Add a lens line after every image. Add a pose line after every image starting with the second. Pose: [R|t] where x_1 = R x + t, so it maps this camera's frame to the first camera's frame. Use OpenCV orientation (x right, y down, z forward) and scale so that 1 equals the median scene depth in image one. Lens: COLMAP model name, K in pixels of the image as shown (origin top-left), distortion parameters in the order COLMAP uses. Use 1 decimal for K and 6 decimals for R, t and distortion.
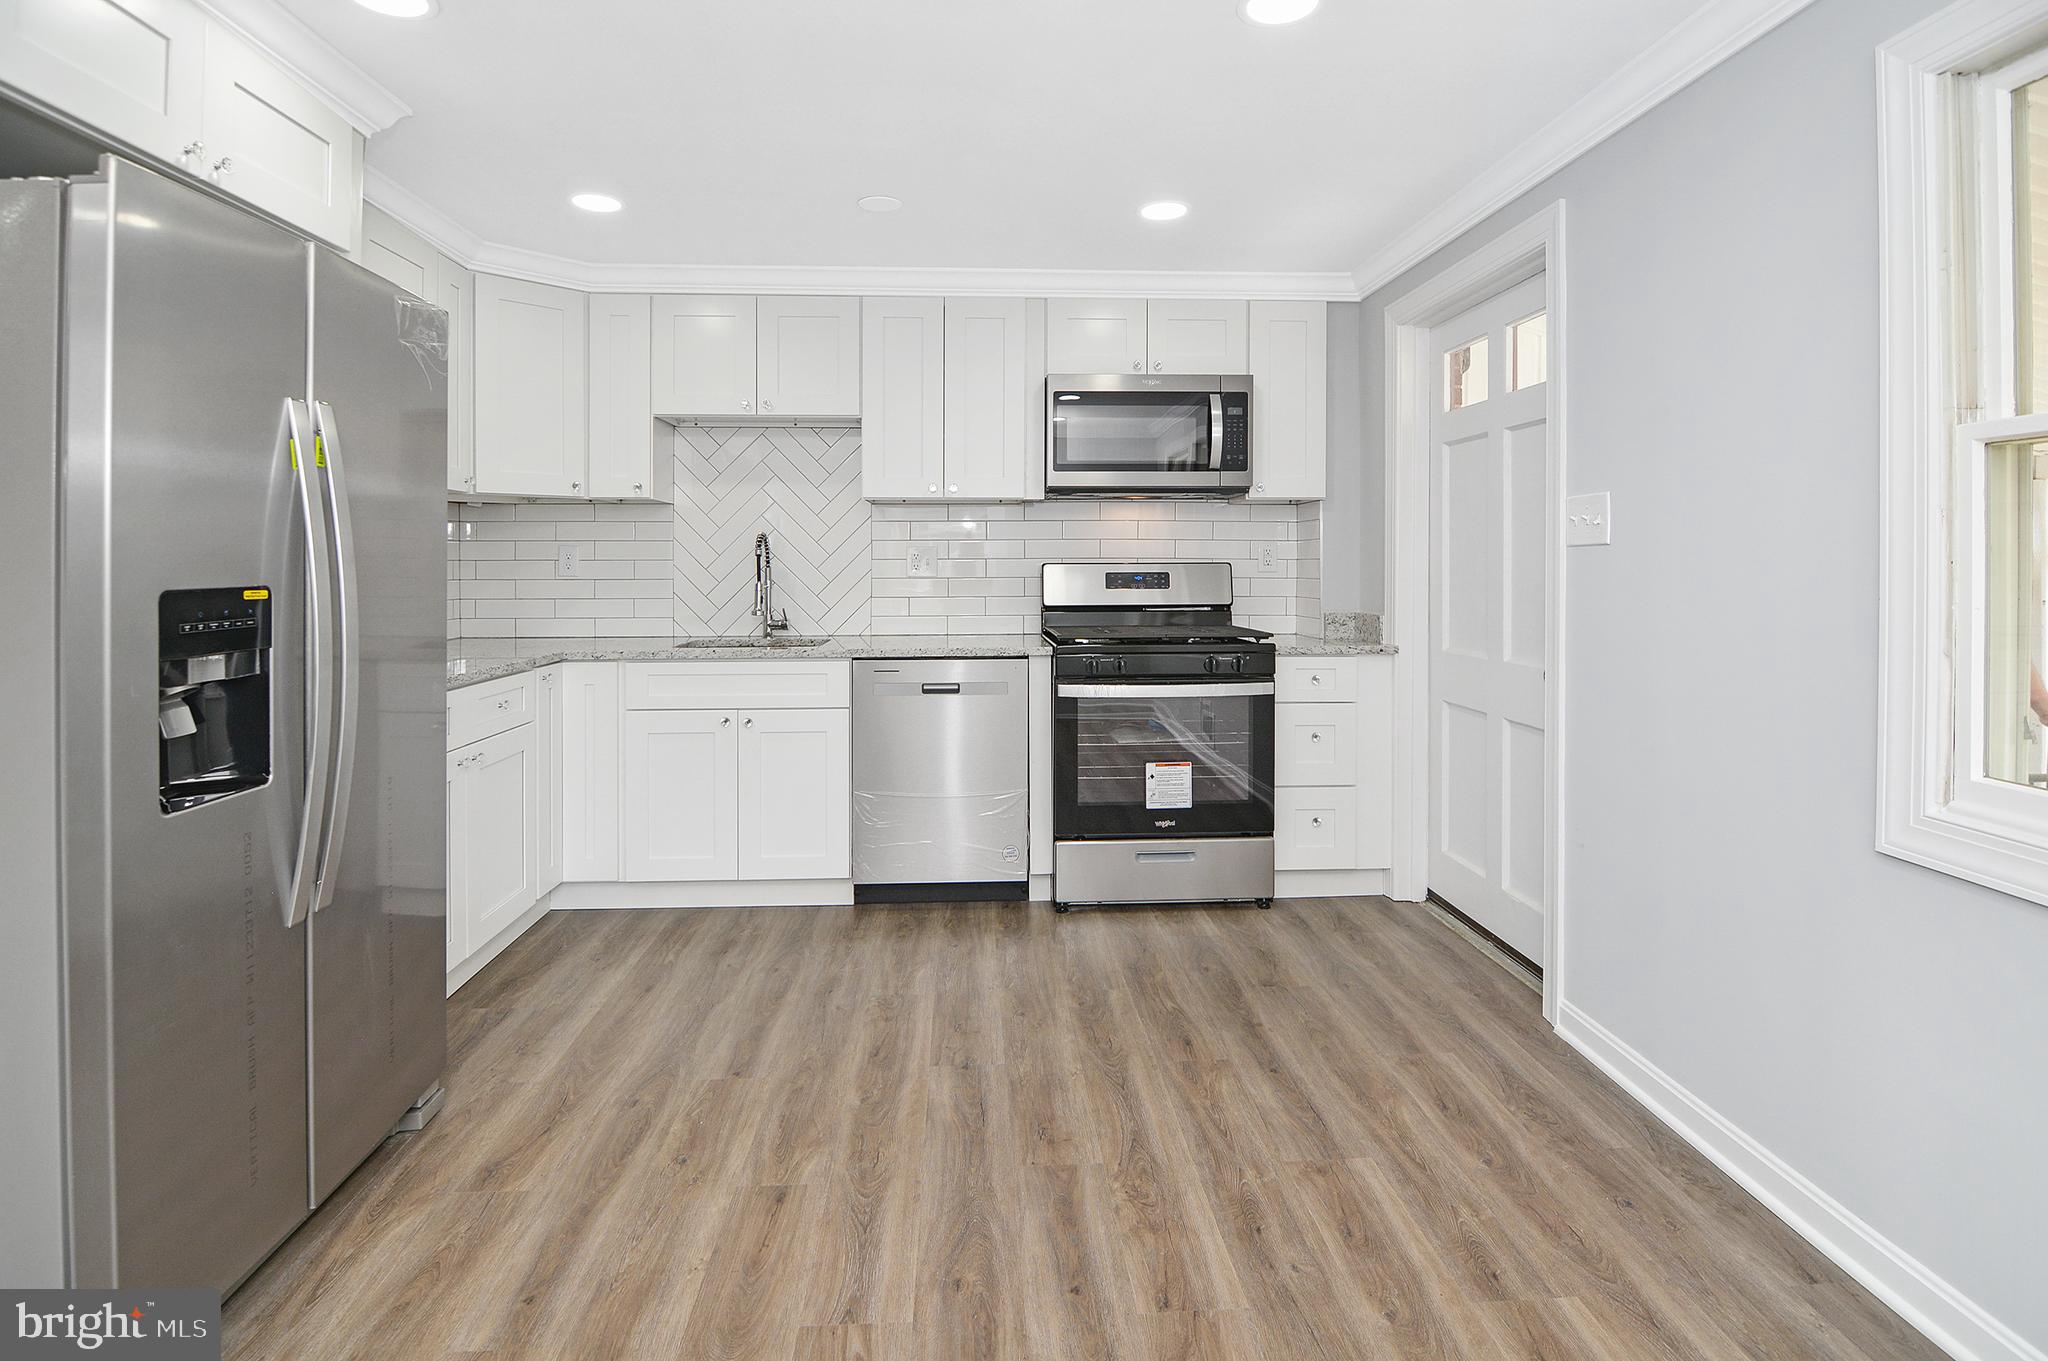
lens RADIAL K [[1030.4, 0, 1015.7], [0, 1030.4, 571.7], [0, 0, 1]] dist [-0.002223, -0.011434]
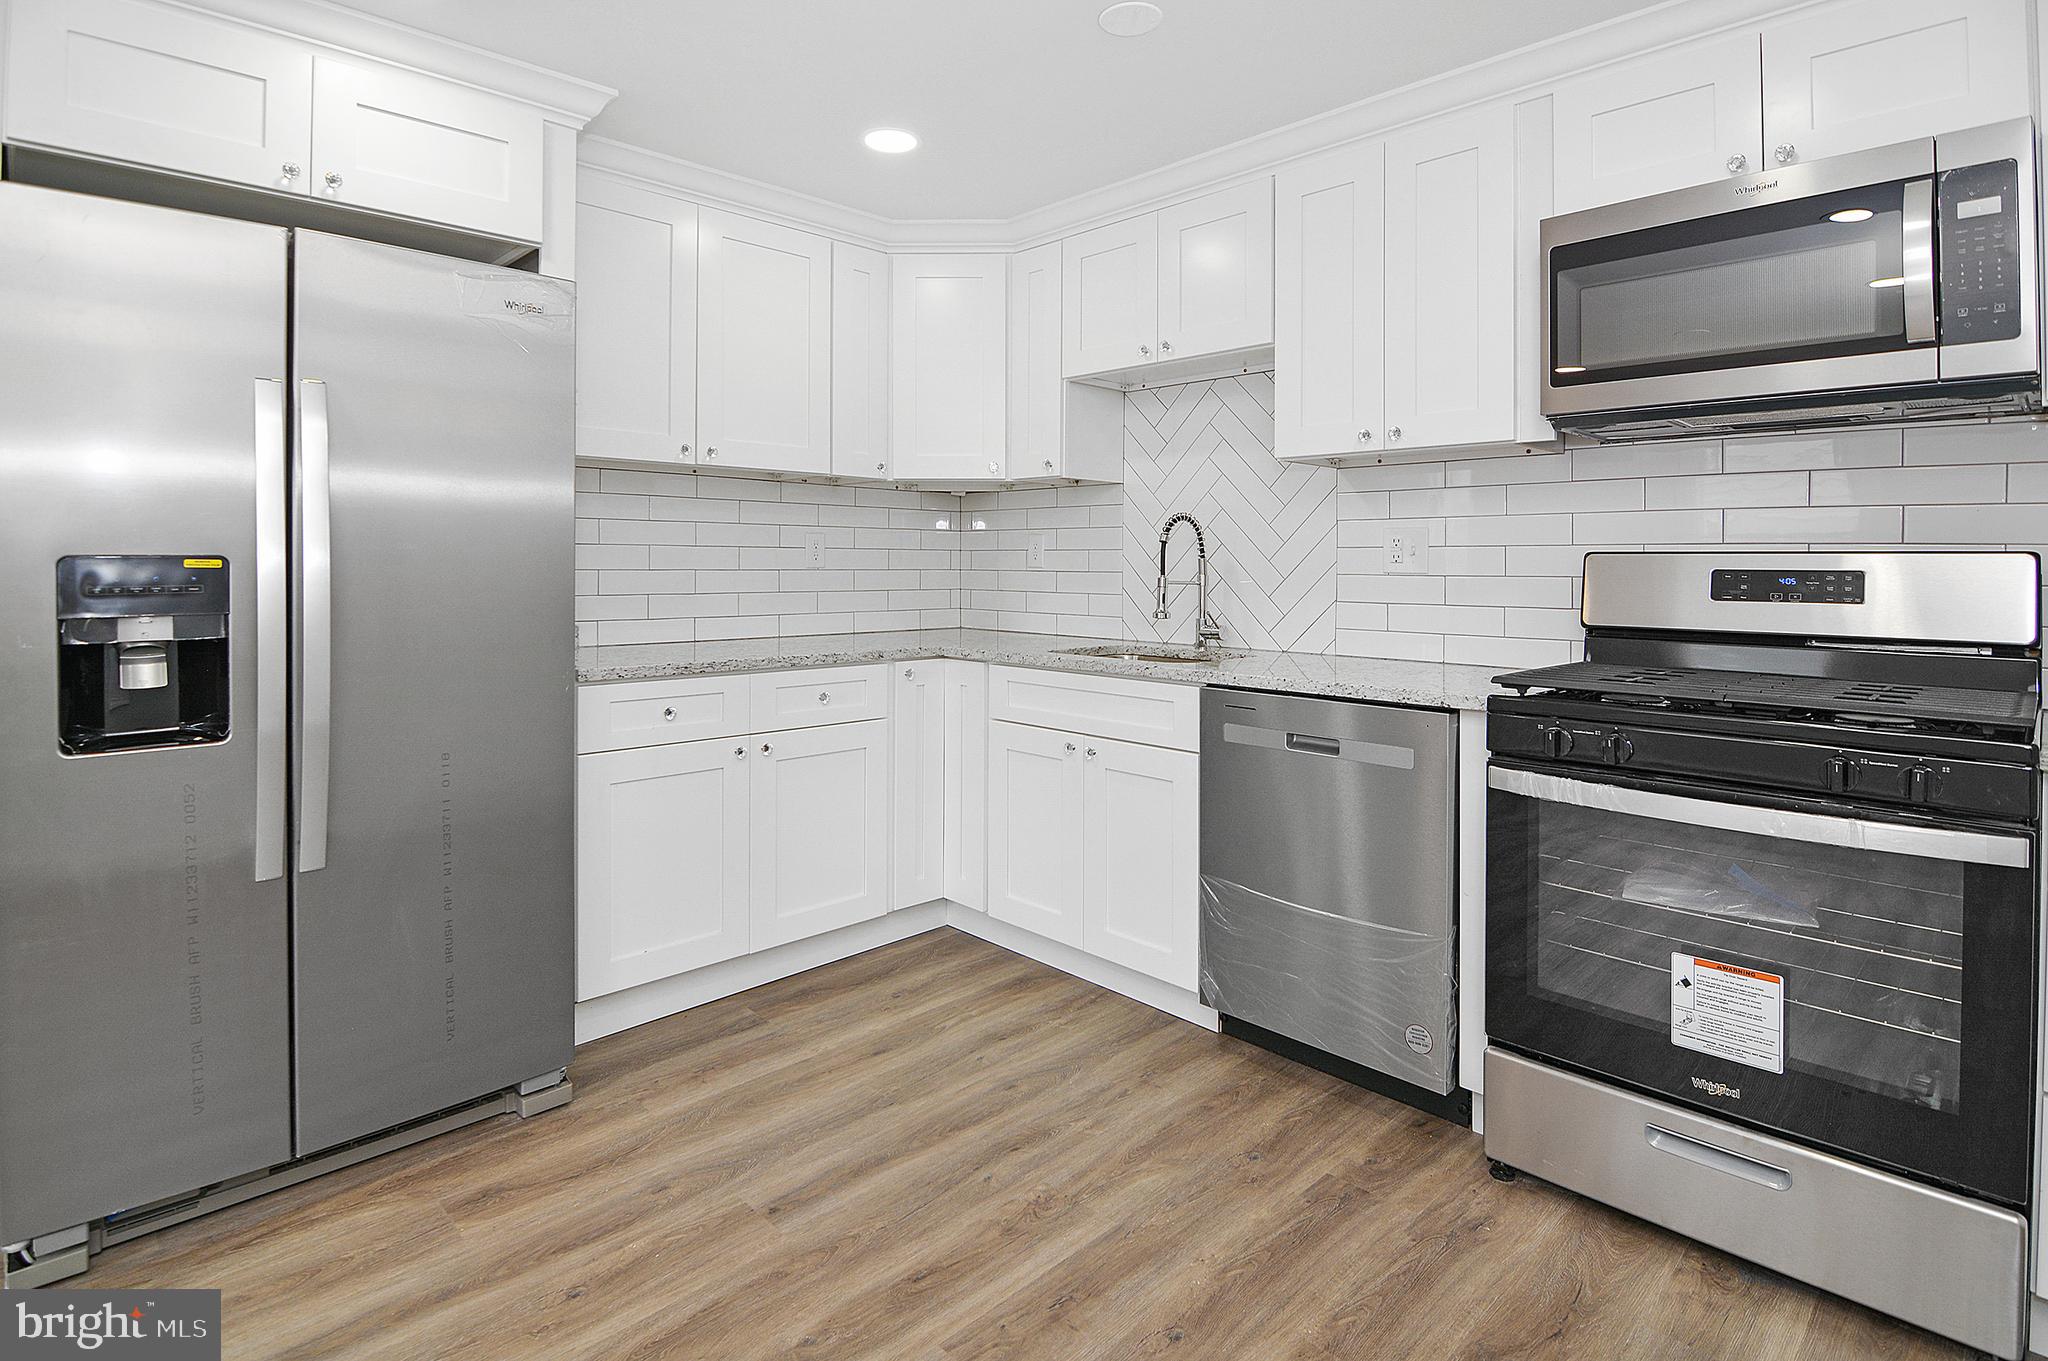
lens RADIAL K [[1034.5, 0, 1007.6], [0, 1034.5, 560.9], [0, 0, 1]] dist [-0.007539, -0.006947]
pose [[0.656773, 0.005525, -0.754068, 0.345822], [-0.015209, 0.999867, -0.005921, 0.006653], [0.753935, 0.015357, 0.656770, 0.516304]]
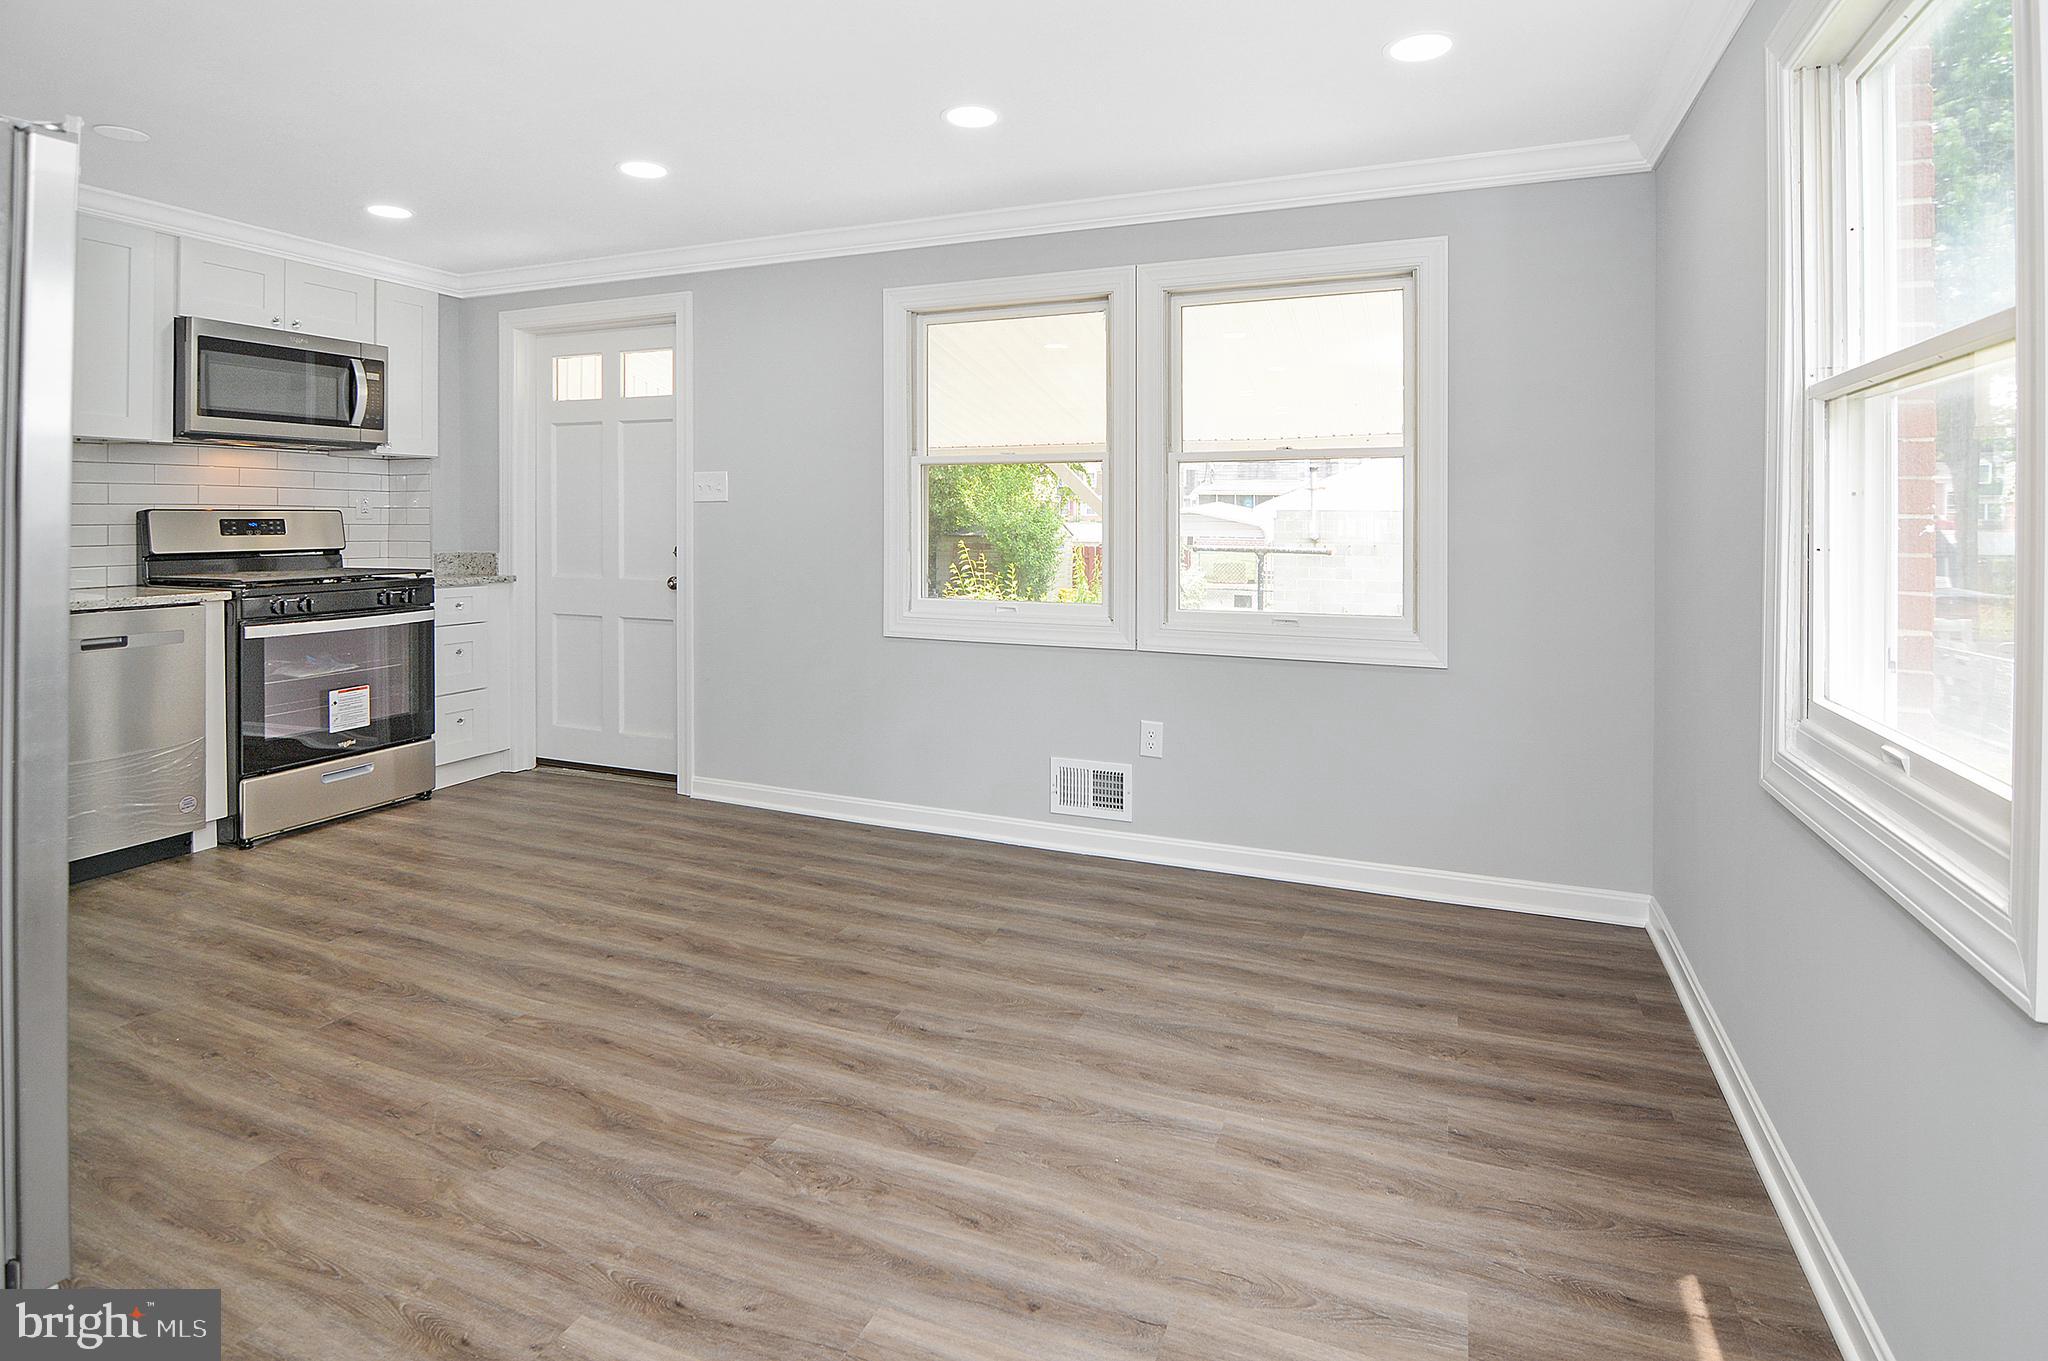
lens RADIAL K [[1042.9, 0, 1019.3], [0, 1042.9, 538.3], [0, 0, 1]] dist [-0.003191, -0.008020]
pose [[0.430479, -0.014489, 0.902484, -0.667684], [0.002796, 0.999888, 0.014719, 0.009214], [-0.902596, -0.003813, 0.430471, -0.171685]]
